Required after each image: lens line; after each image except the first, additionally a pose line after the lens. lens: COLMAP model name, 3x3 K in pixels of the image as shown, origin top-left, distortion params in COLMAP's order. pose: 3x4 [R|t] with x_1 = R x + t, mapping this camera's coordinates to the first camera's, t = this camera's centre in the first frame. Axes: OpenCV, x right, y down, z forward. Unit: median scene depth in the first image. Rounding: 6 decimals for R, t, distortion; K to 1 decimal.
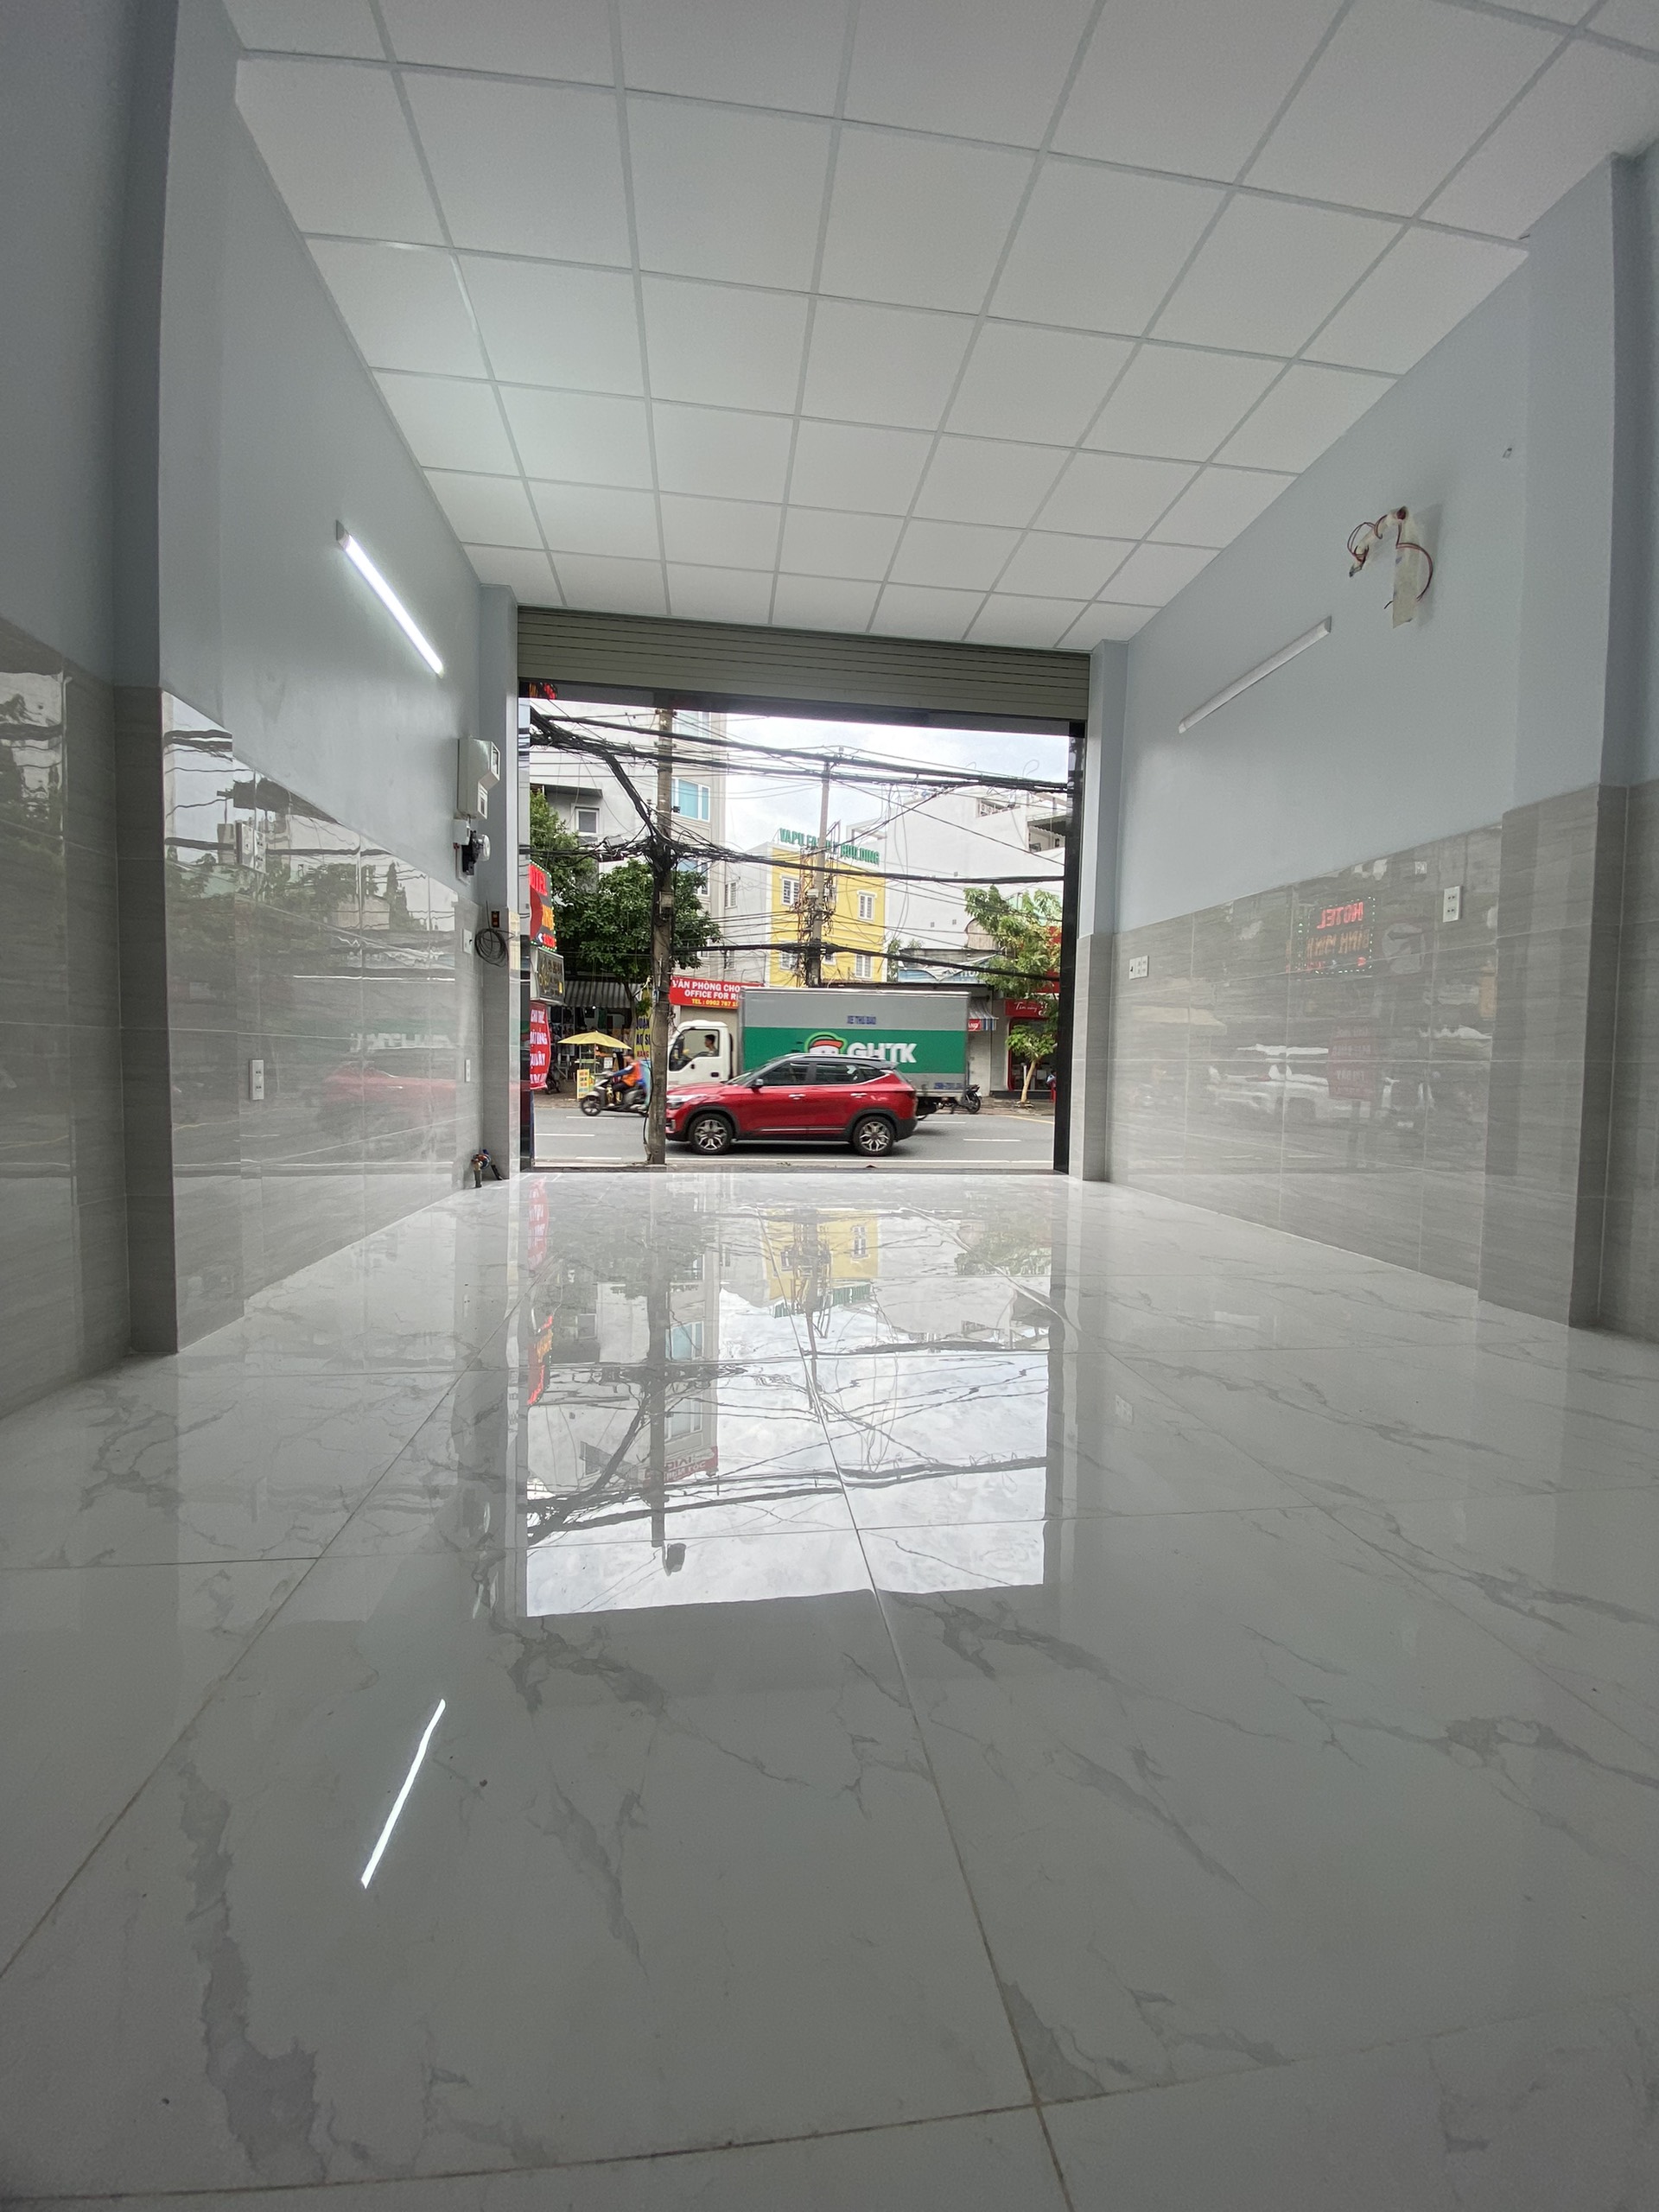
lens RADIAL K [[882.6, 0, 820.7], [0, 882.6, 1111.8], [0, 0, 1]] dist [-0.035779, -0.000468]
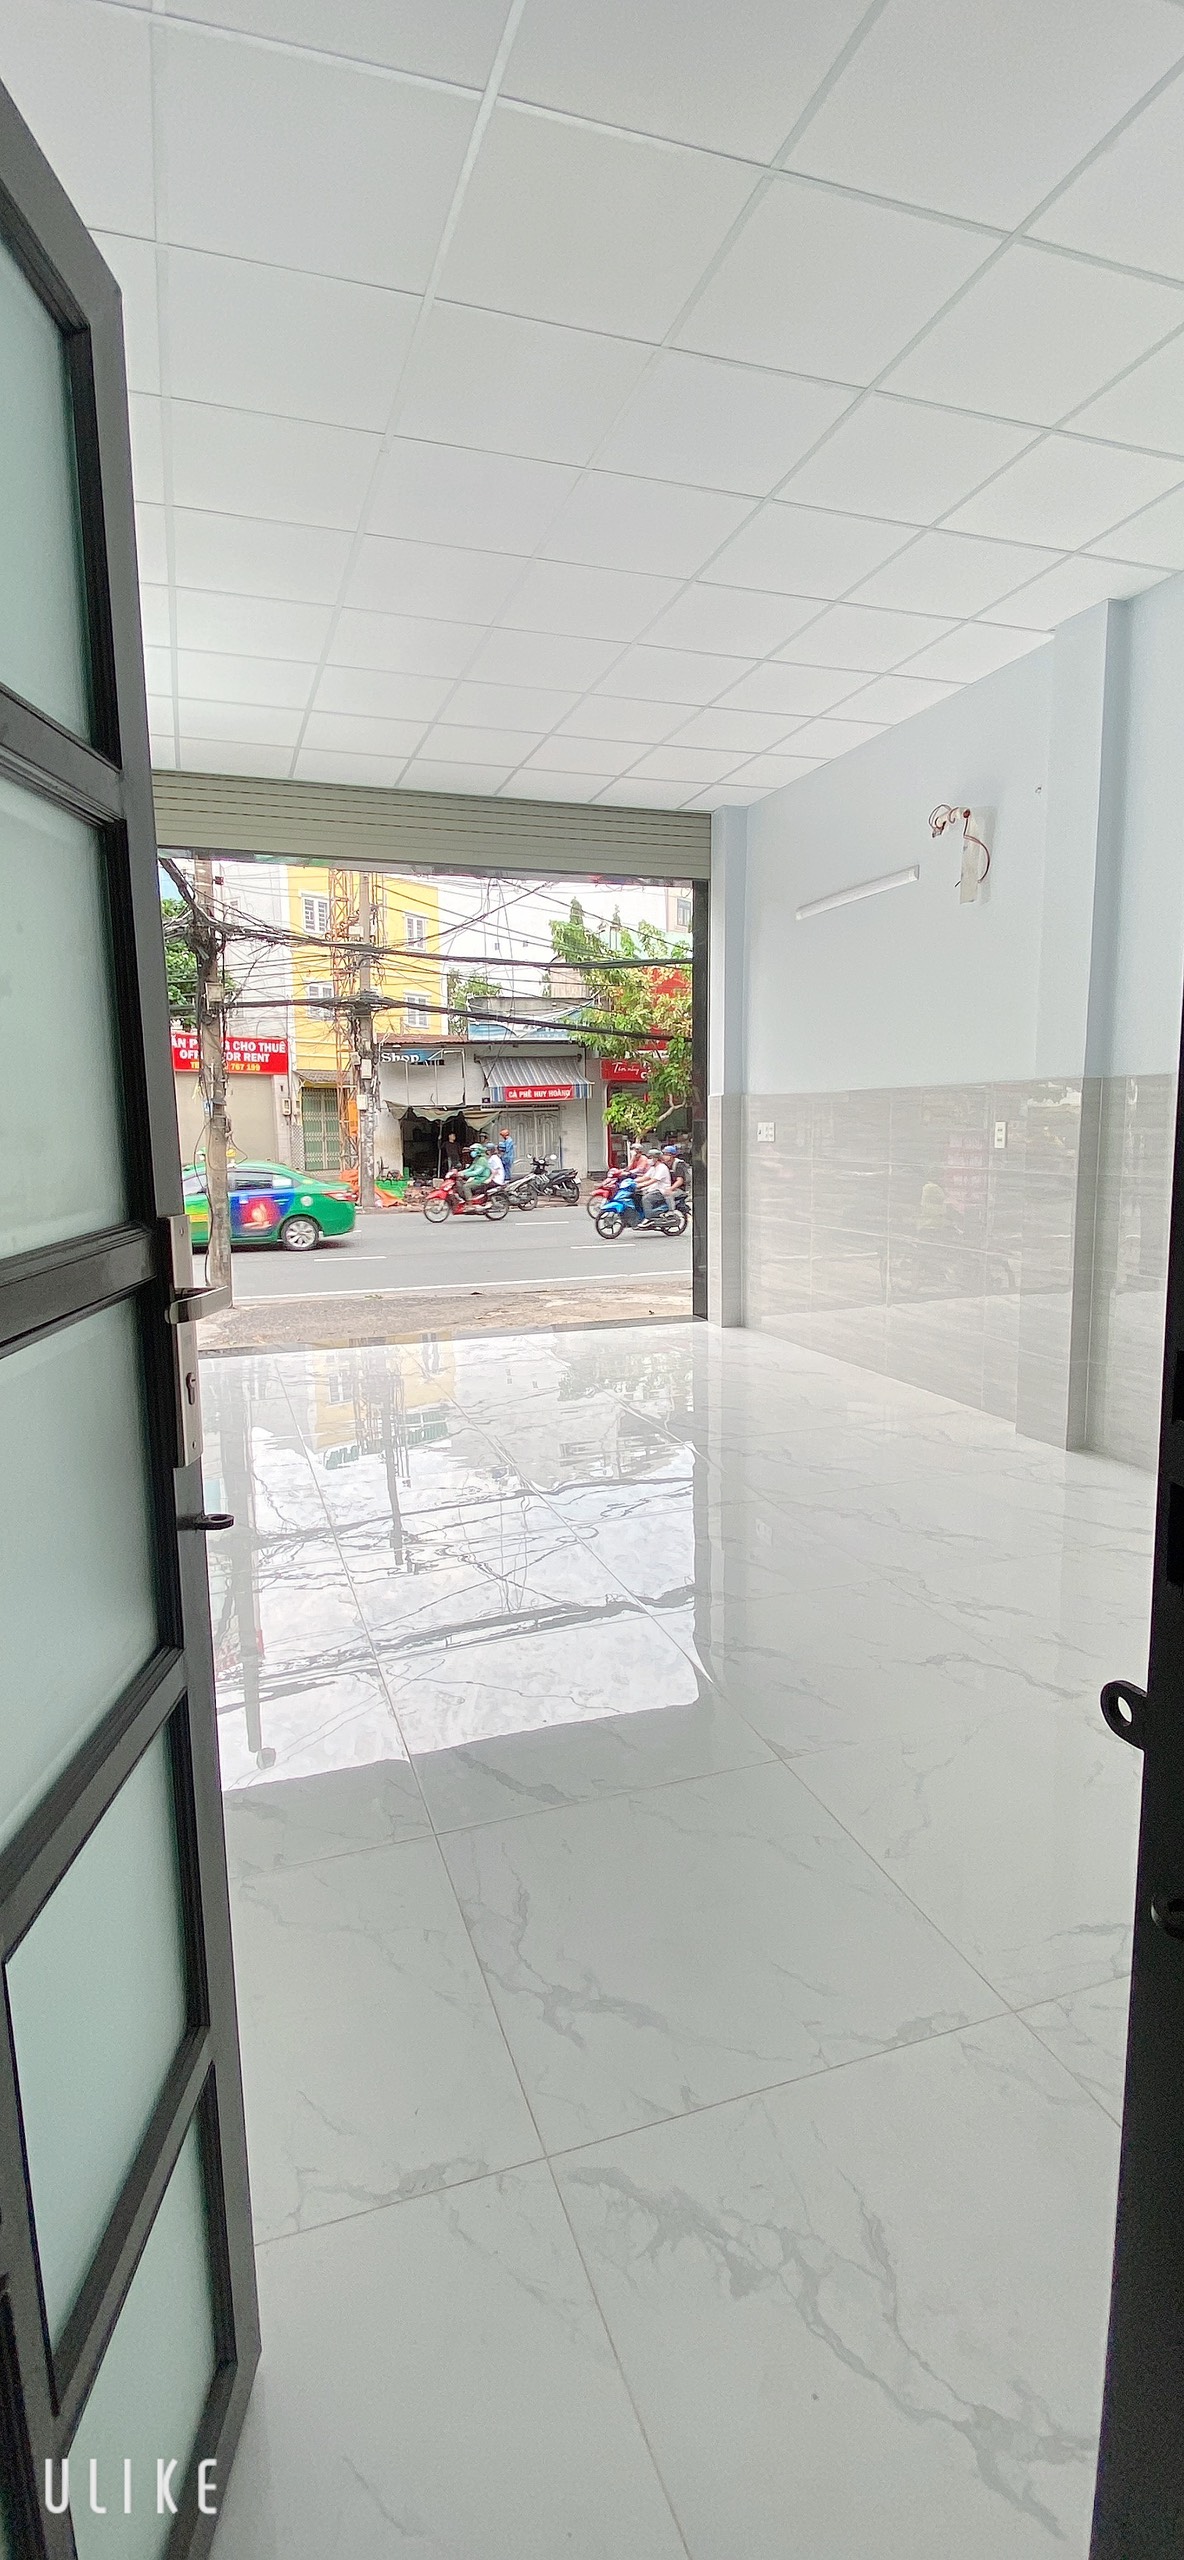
lens RADIAL K [[1167.5, 0, 592.0], [0, 1167.5, 1280.0], [0, 0, 1]] dist [-0.000291, 0.000032]
pose [[0.977550, -0.065700, 0.200199, -0.128672], [0.047417, 0.994367, 0.094789, -0.116053], [-0.205299, -0.083169, 0.975159, -0.327222]]
